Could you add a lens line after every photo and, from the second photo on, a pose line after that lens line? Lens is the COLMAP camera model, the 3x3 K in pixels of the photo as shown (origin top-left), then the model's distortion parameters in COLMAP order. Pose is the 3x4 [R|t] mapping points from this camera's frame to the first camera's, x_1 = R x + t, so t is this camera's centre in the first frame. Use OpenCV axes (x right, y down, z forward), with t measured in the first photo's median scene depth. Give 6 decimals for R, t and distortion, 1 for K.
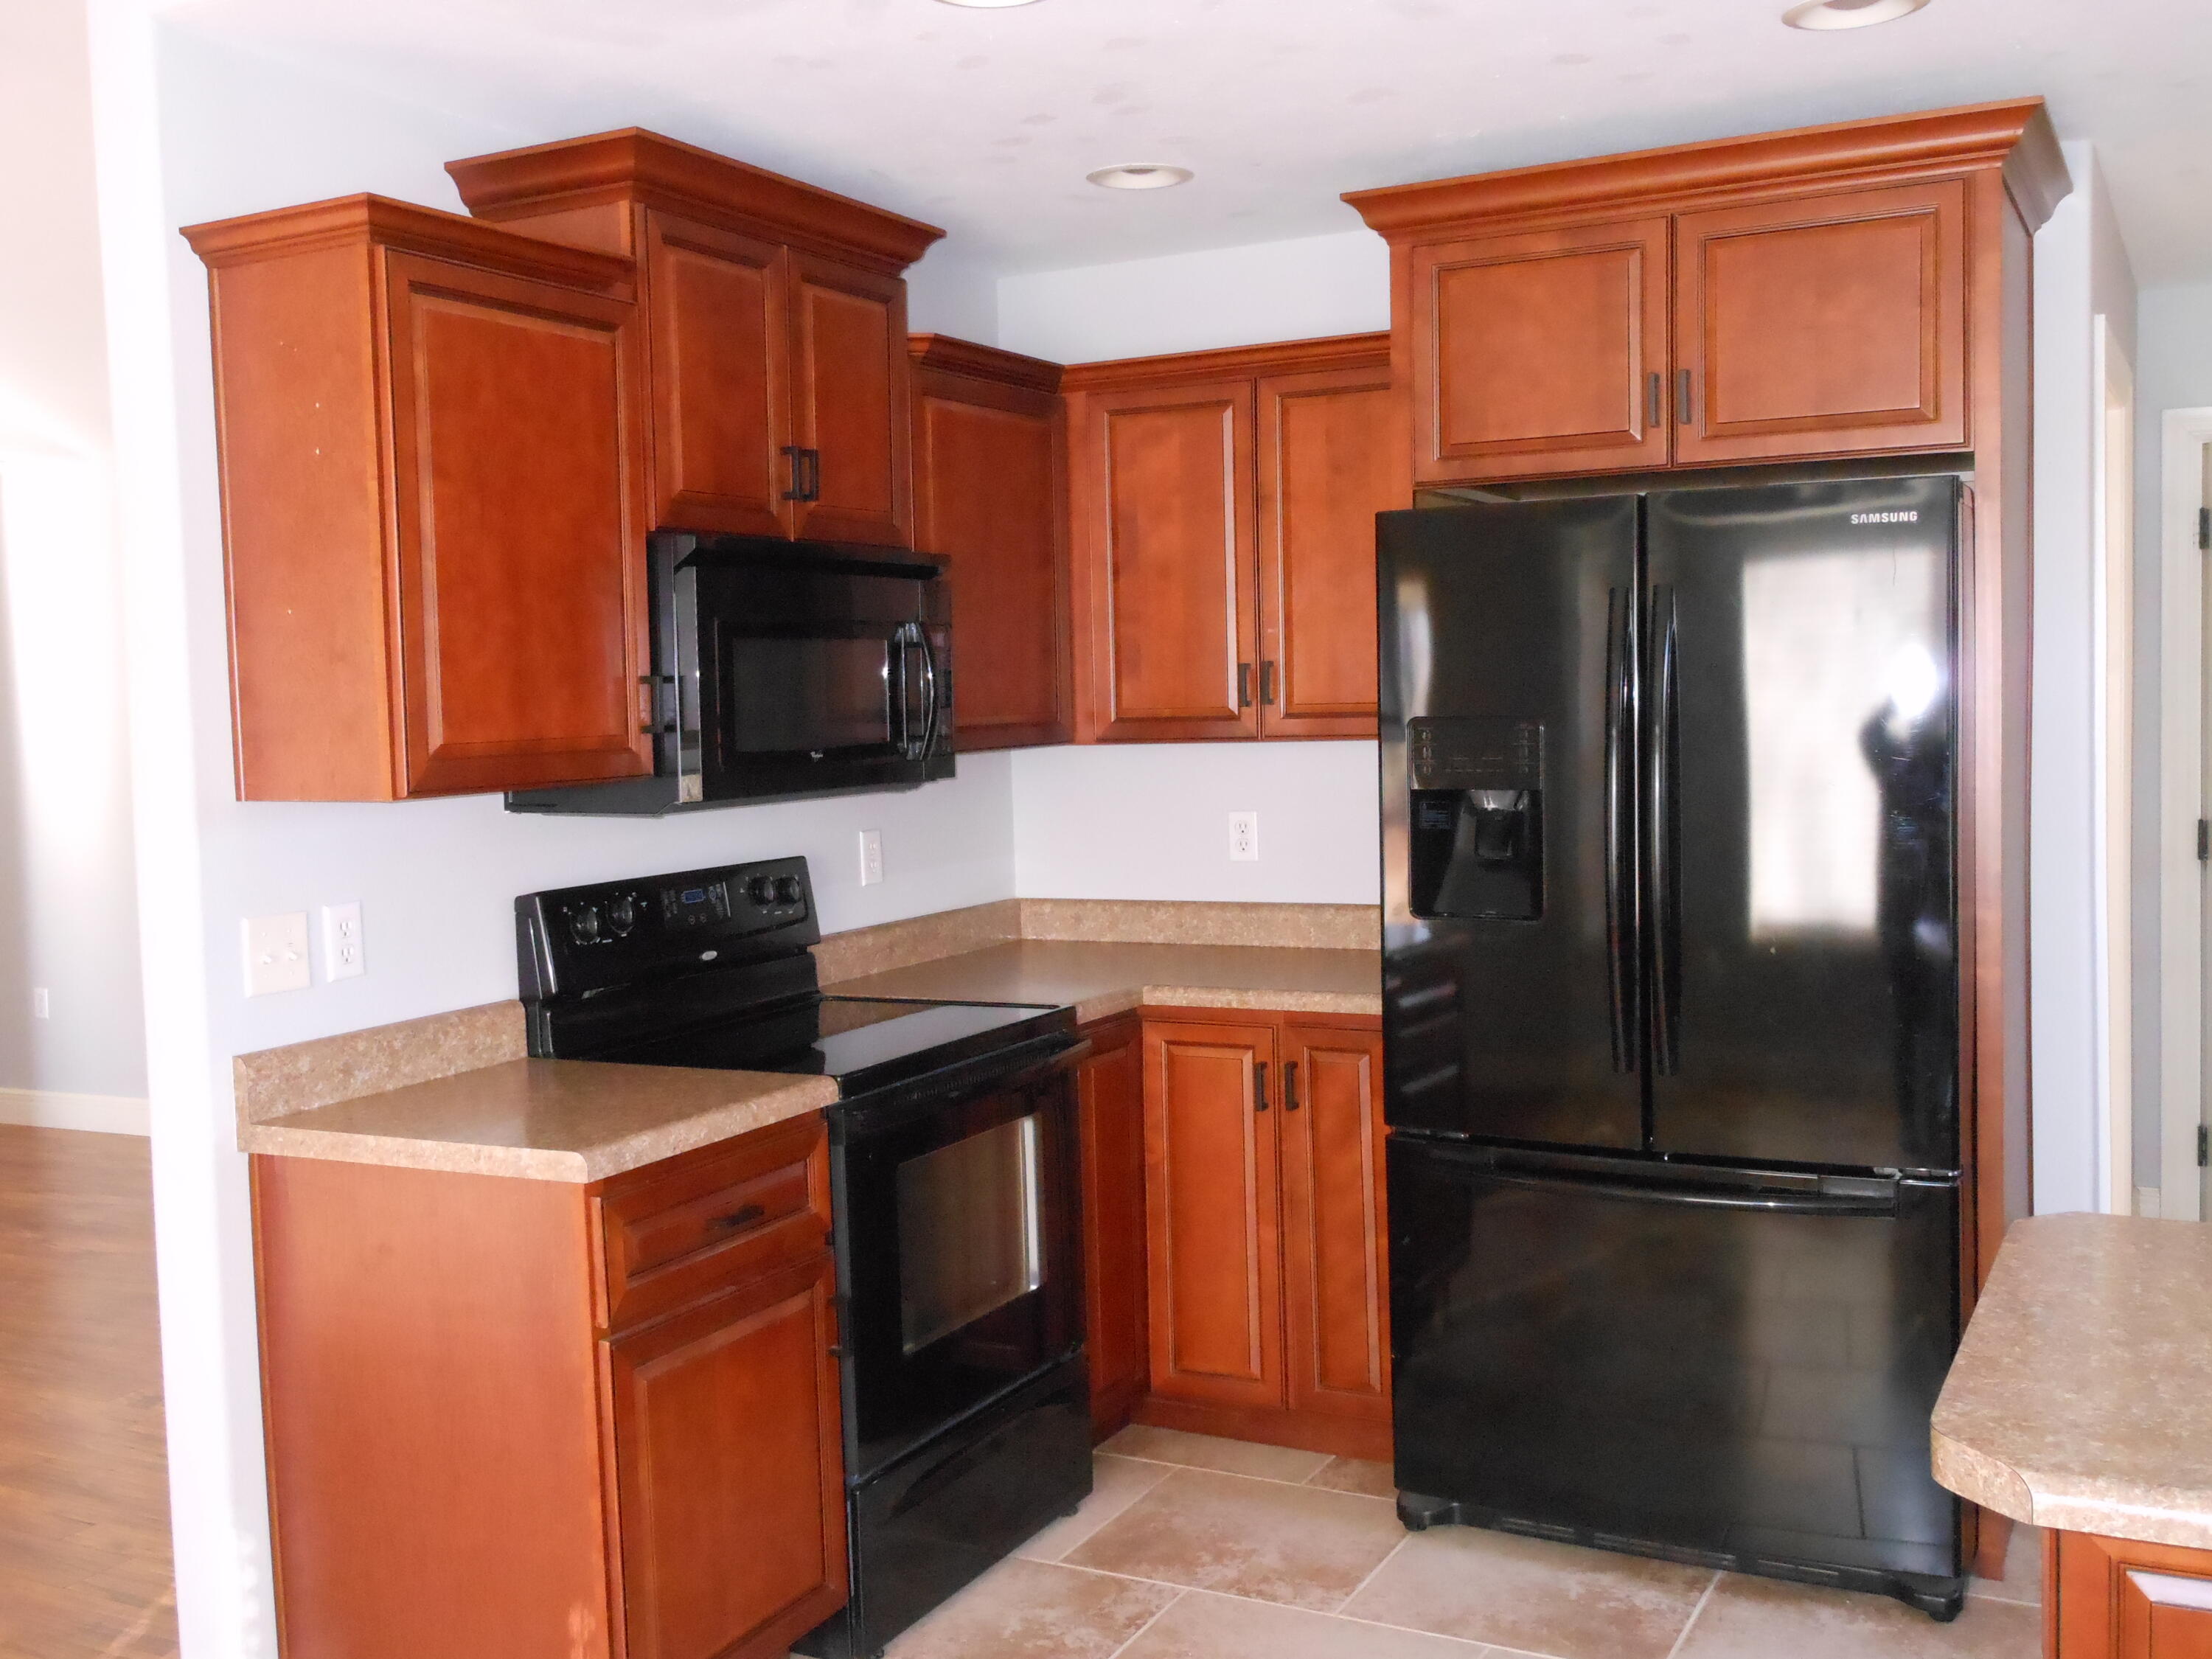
lens RADIAL K [[2158.6, 0, 1113.1], [0, 2158.6, 832.6], [0, 0, 1]] dist [0.001213, 0.000000]
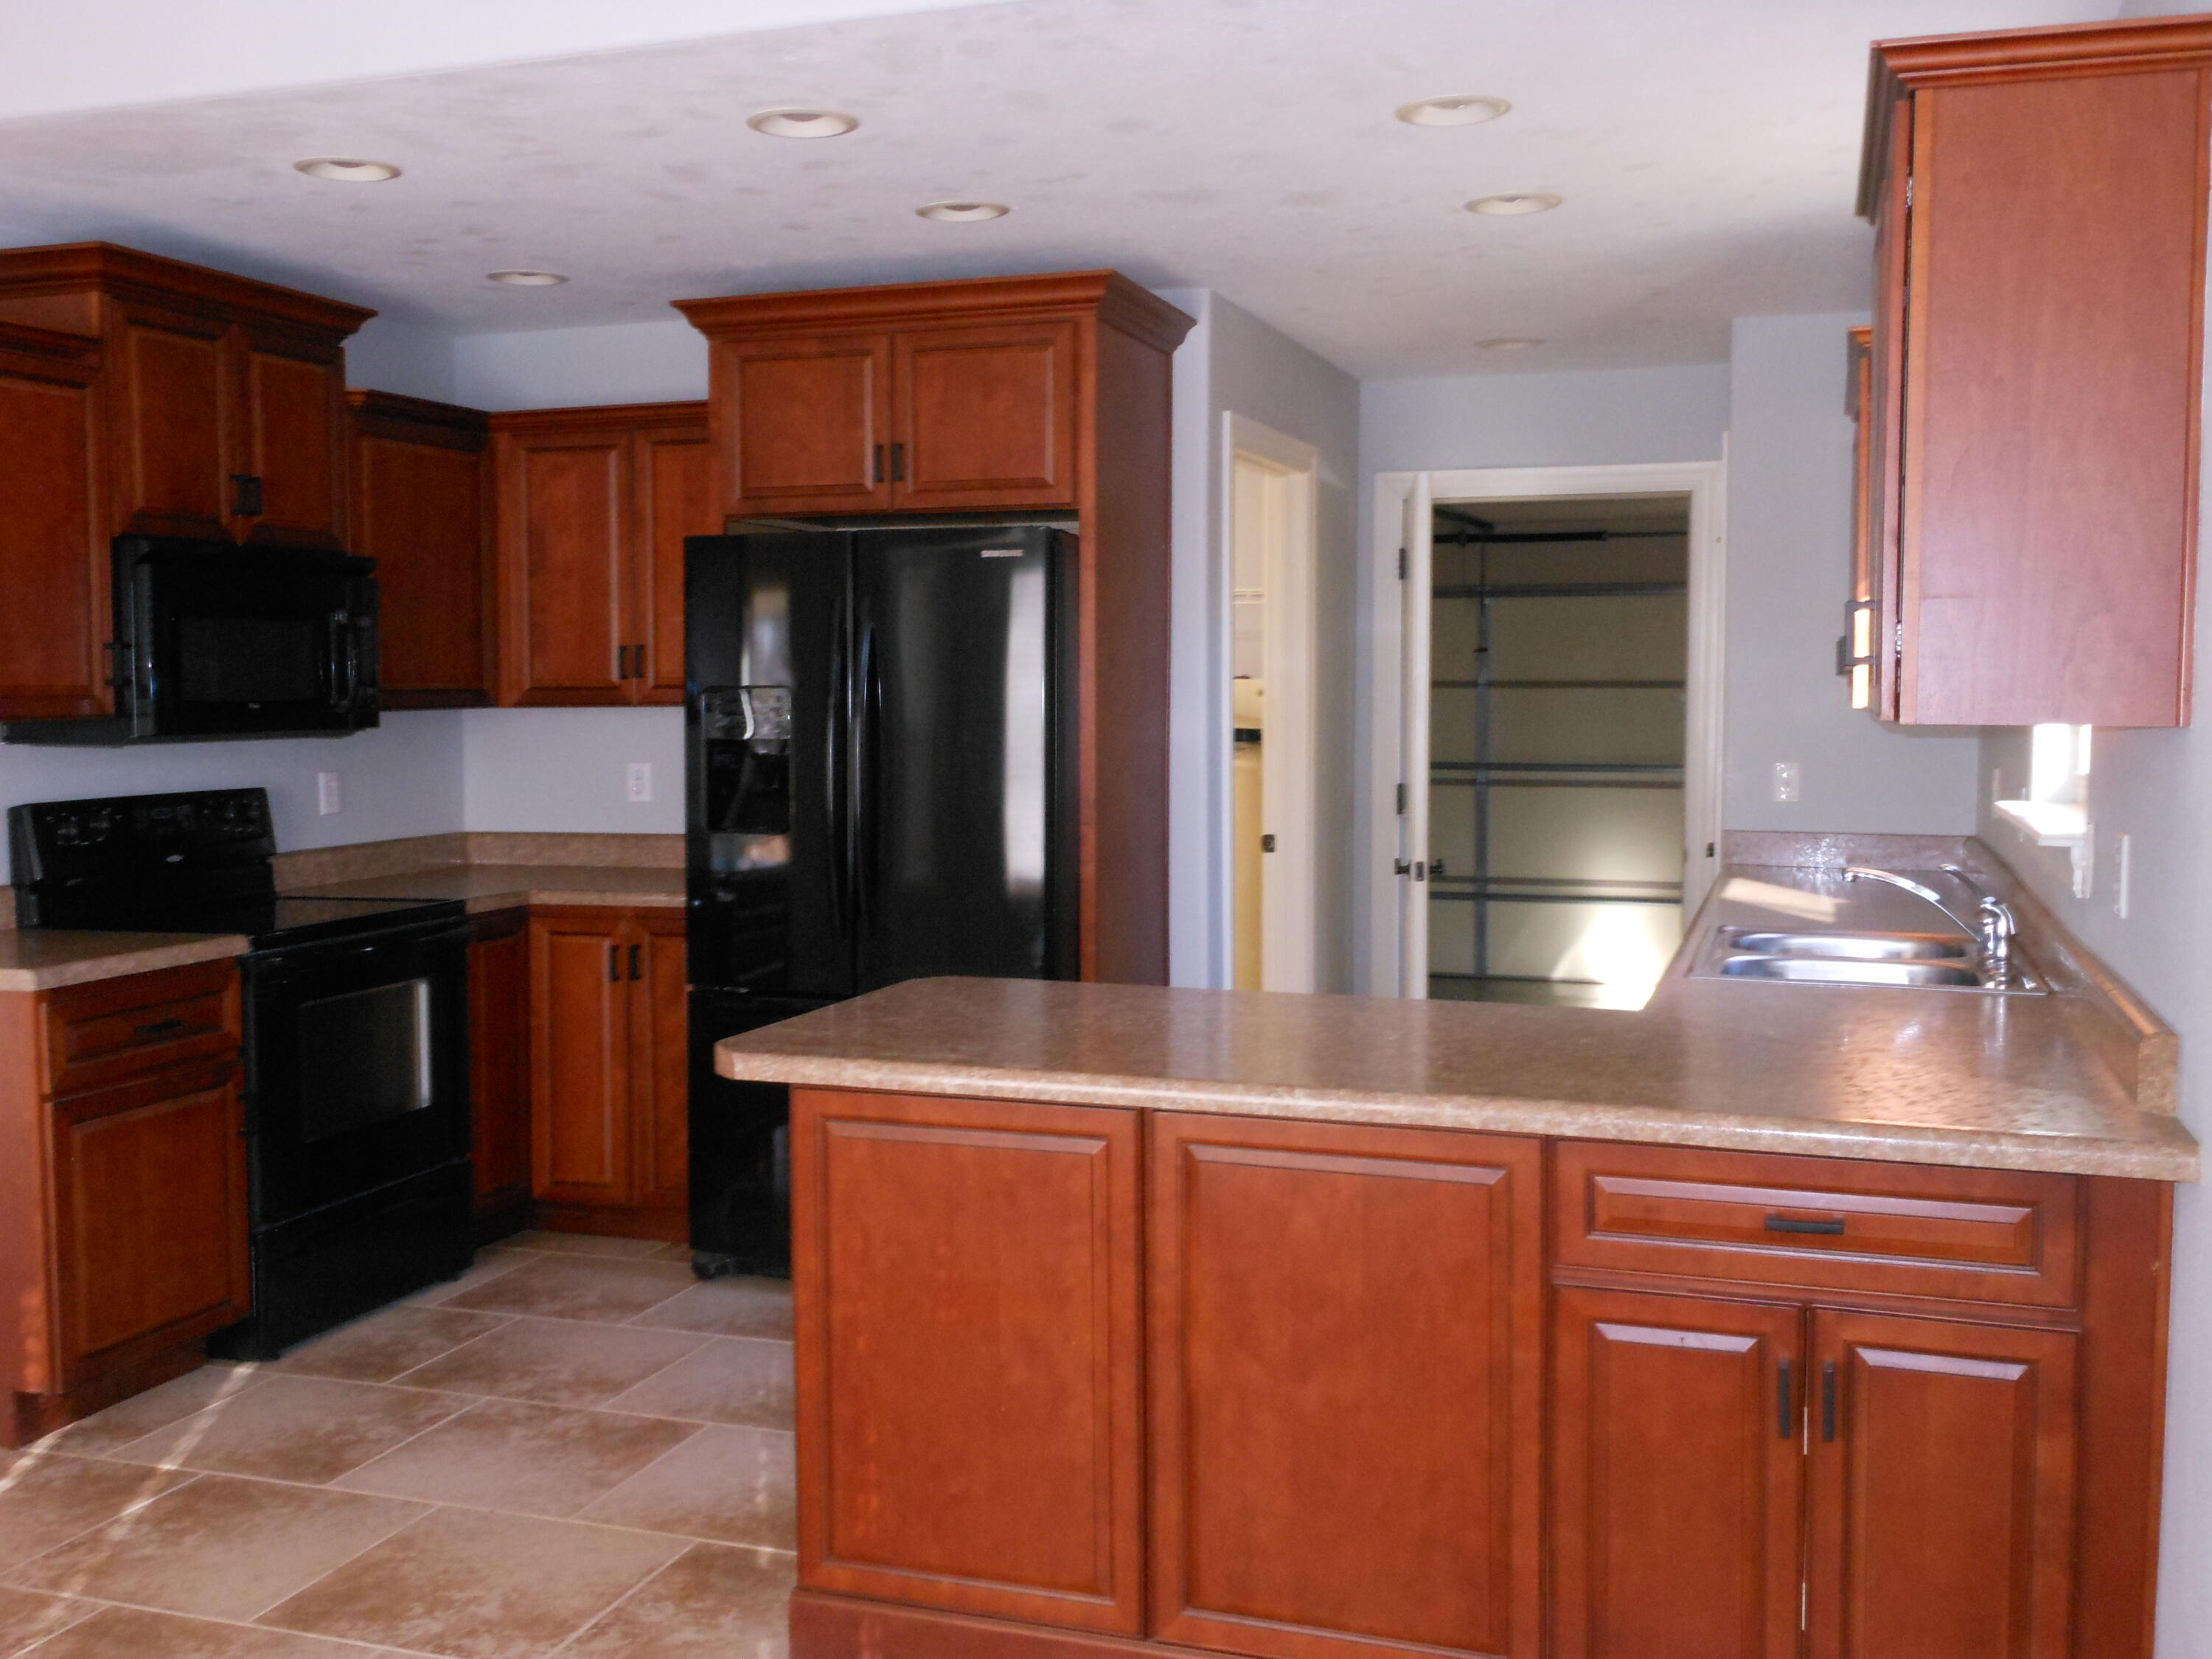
lens RADIAL K [[2158.6, 0, 1096.6], [0, 2158.6, 822.9], [0, 0, 1]] dist [0.001213, 0.000000]
pose [[0.989756, 0.010744, 0.142367, 0.186201], [-0.010026, 0.999933, -0.005759, 0.038275], [-0.142419, 0.004272, 0.989797, -0.389596]]
